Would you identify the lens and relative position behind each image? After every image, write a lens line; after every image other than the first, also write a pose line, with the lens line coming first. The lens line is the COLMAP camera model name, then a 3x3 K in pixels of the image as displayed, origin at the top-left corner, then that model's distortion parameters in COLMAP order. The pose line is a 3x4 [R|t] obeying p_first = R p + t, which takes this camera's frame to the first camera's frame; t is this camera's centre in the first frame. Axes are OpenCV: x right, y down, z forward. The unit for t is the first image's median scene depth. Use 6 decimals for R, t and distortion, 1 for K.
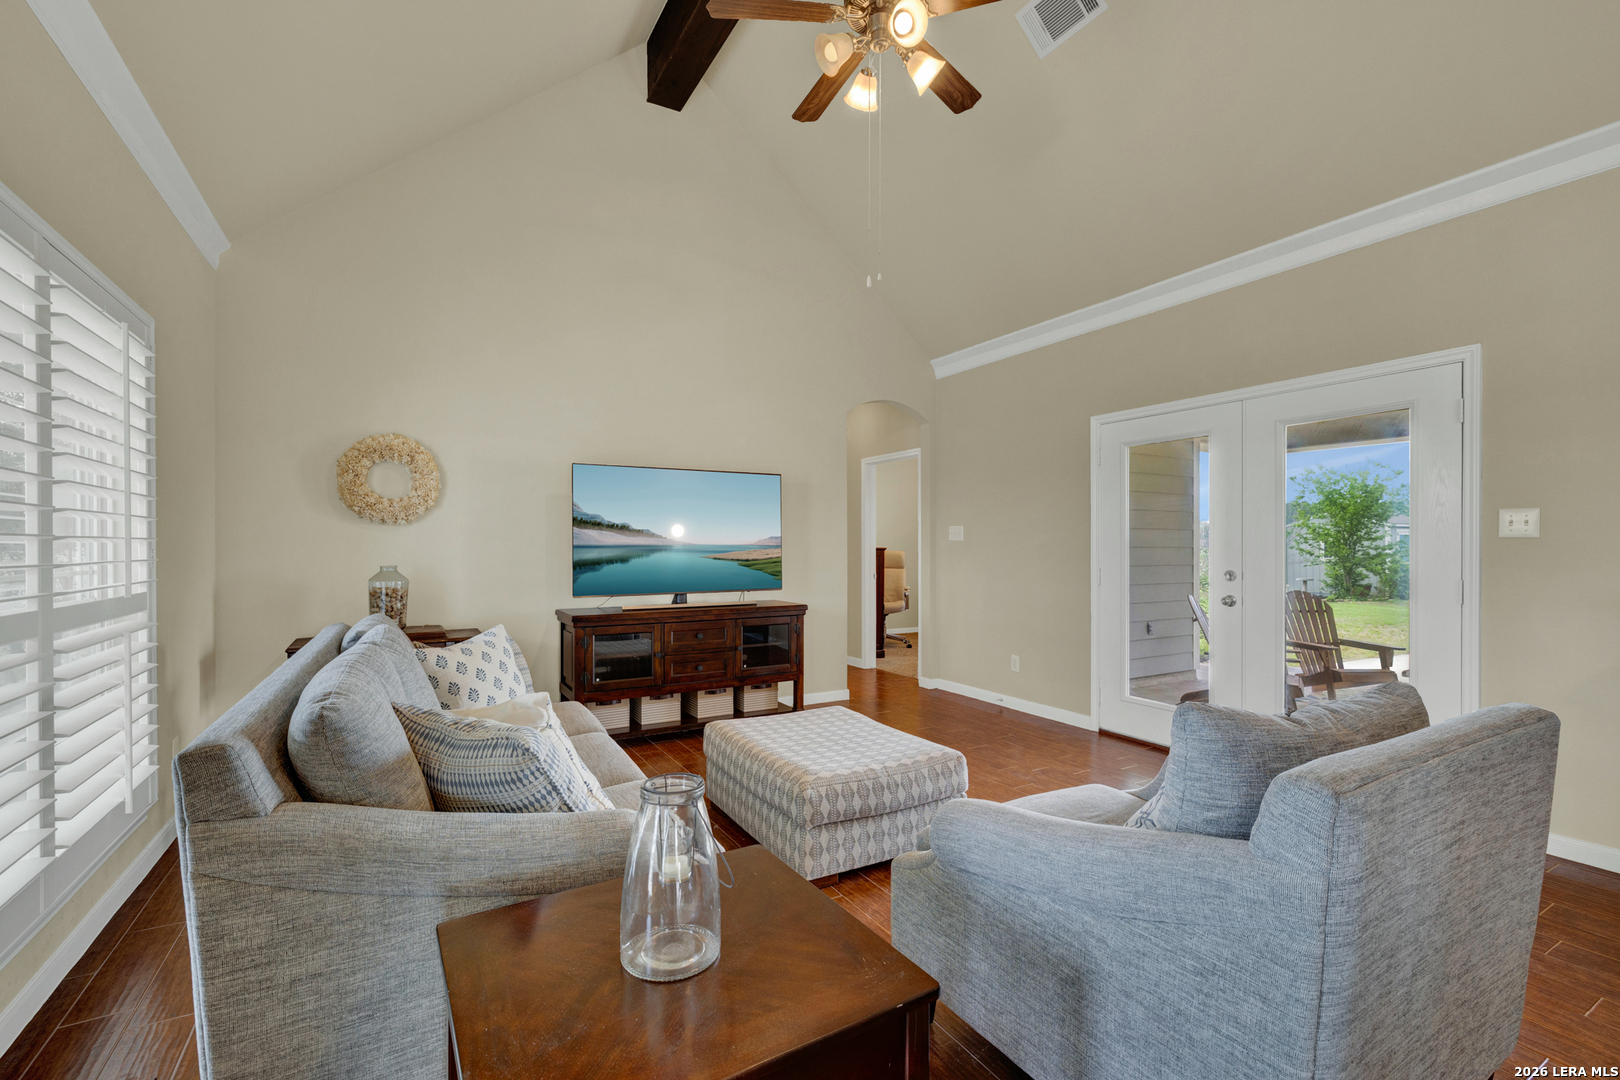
lens RADIAL K [[713.1, 0, 805.9], [0, 713.1, 552.3], [0, 0, 1]] dist [0.002049, 0.000056]
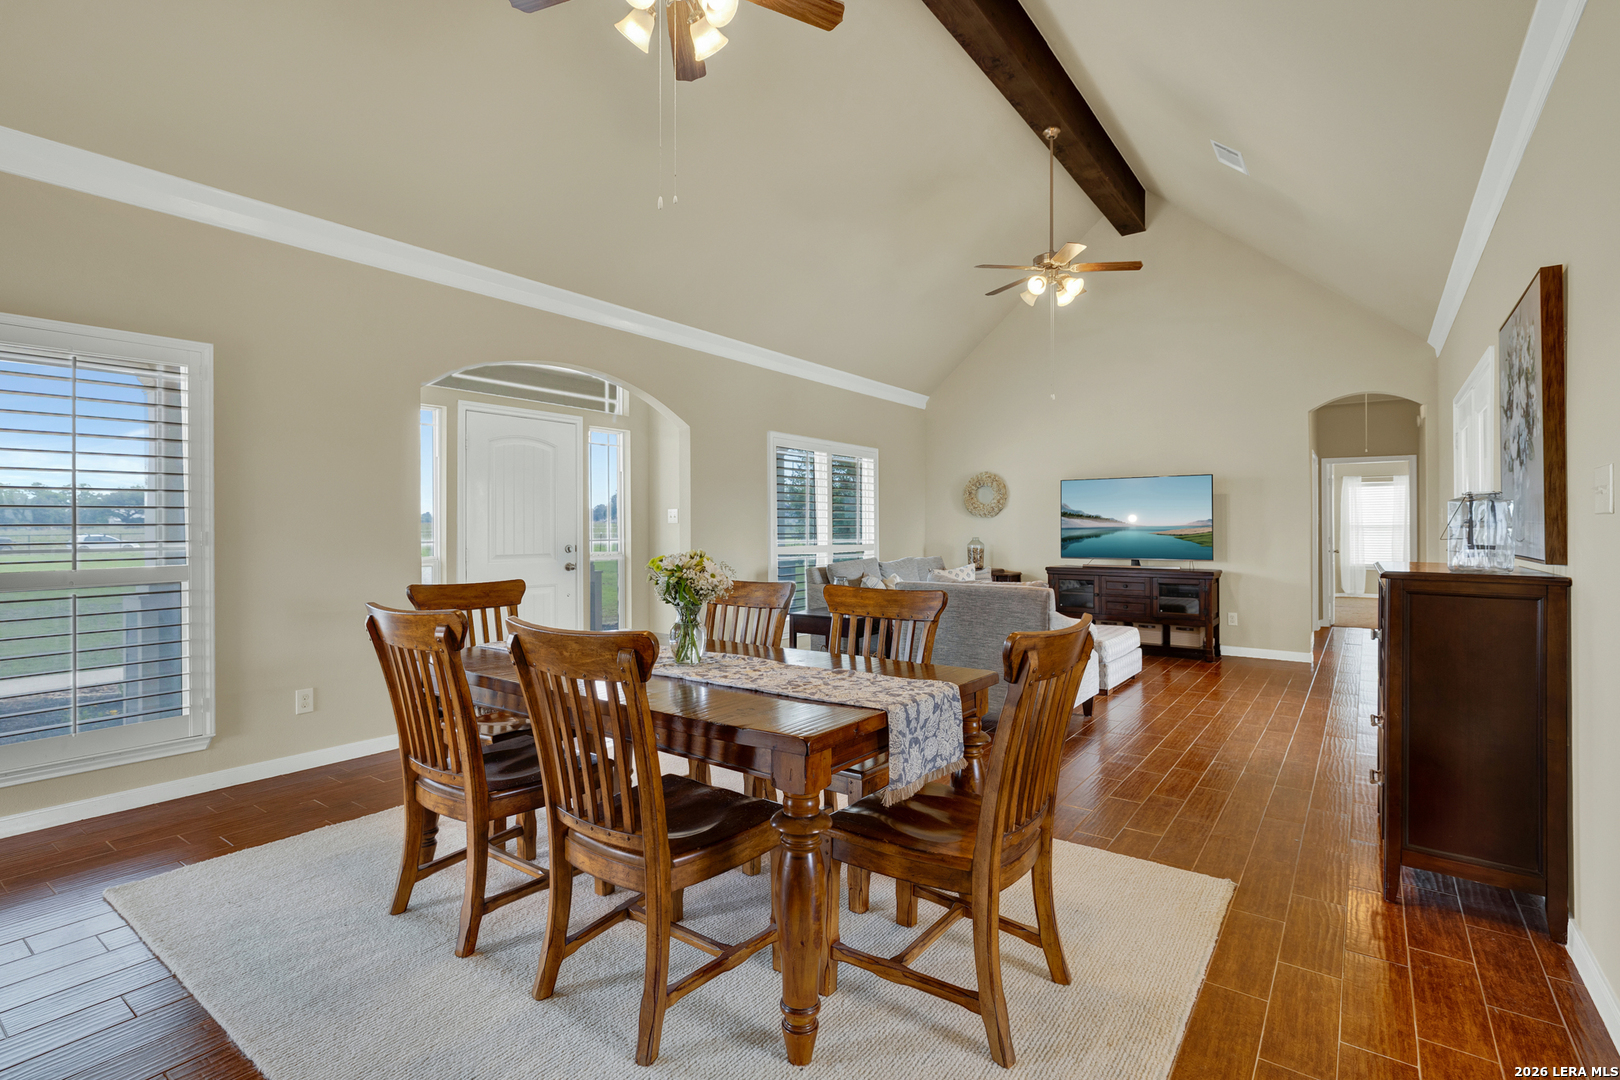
lens RADIAL K [[767.6, 0, 812.9], [0, 767.6, 518.6], [0, 0, 1]] dist [-0.003525, 0.000091]
pose [[0.416124, -0.012265, -0.909225, 1.118524], [-0.006855, 0.999838, -0.016625, 0.002663], [0.909282, 0.013151, 0.415973, -0.332976]]
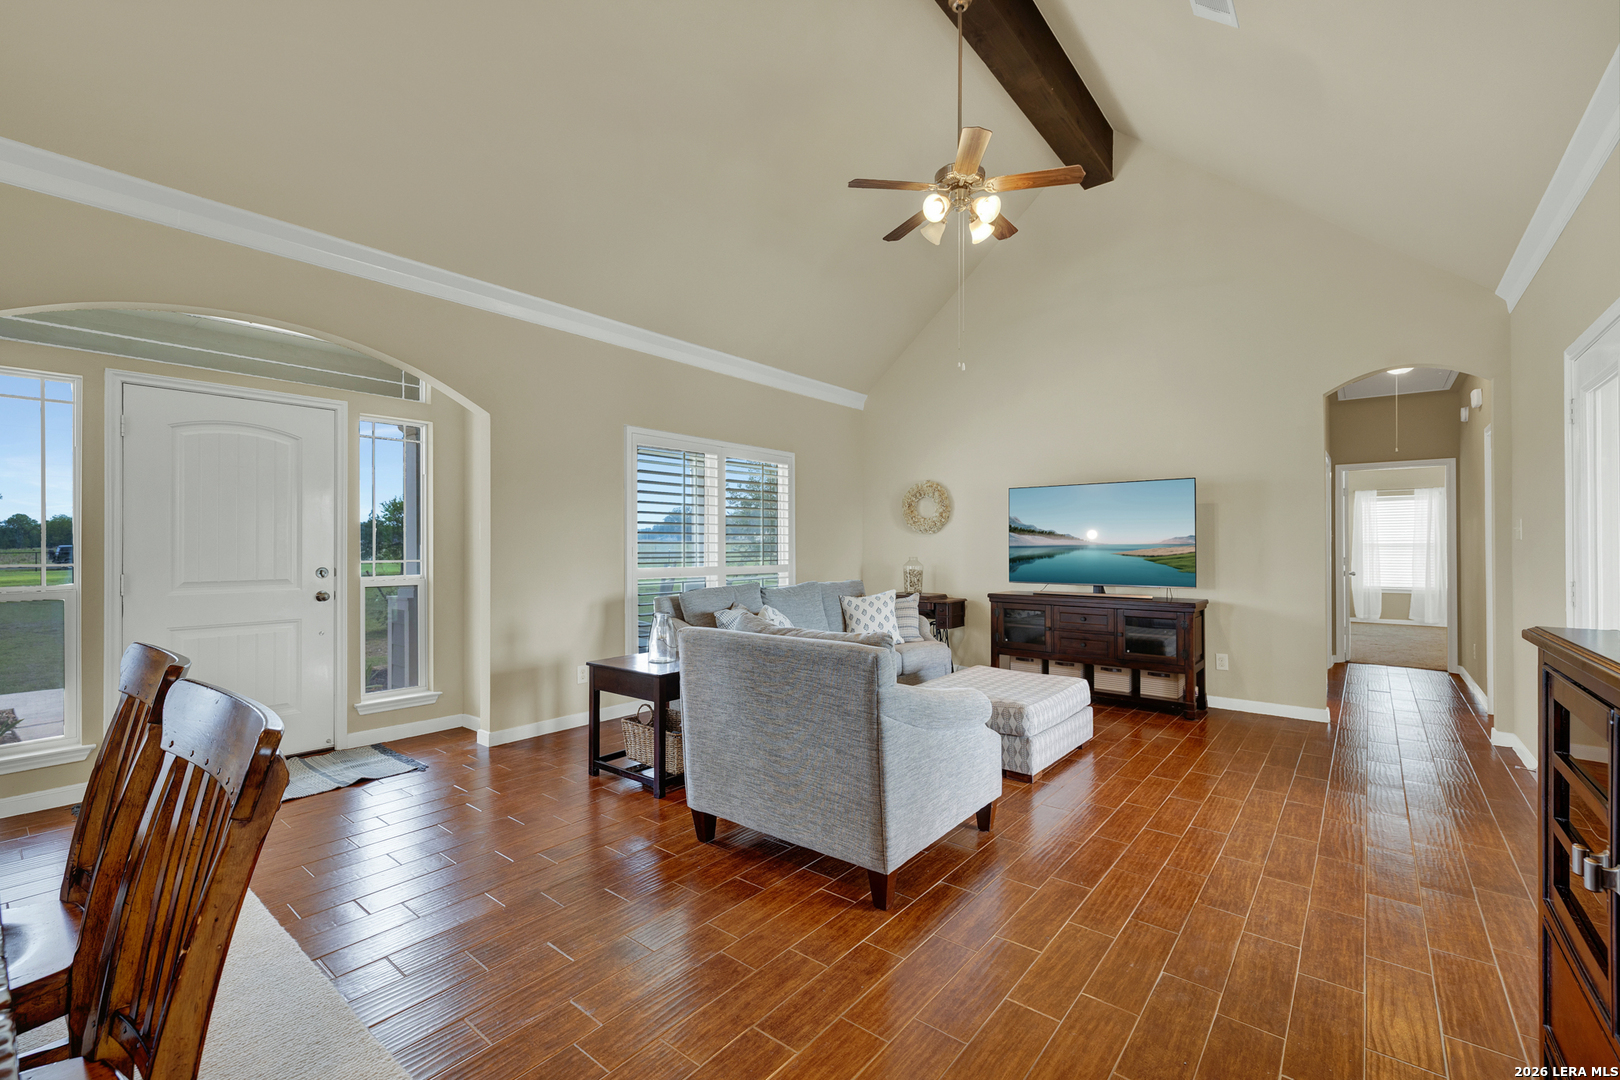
lens RADIAL K [[694.3, 0, 808.6], [0, 694.3, 536.8], [0, 0, 1]] dist [0.004857, -0.000327]
pose [[0.369130, -0.012436, -0.929295, 0.822922], [-0.008374, 0.999825, -0.016706, -0.001684], [0.929340, 0.013949, 0.368961, 0.100249]]
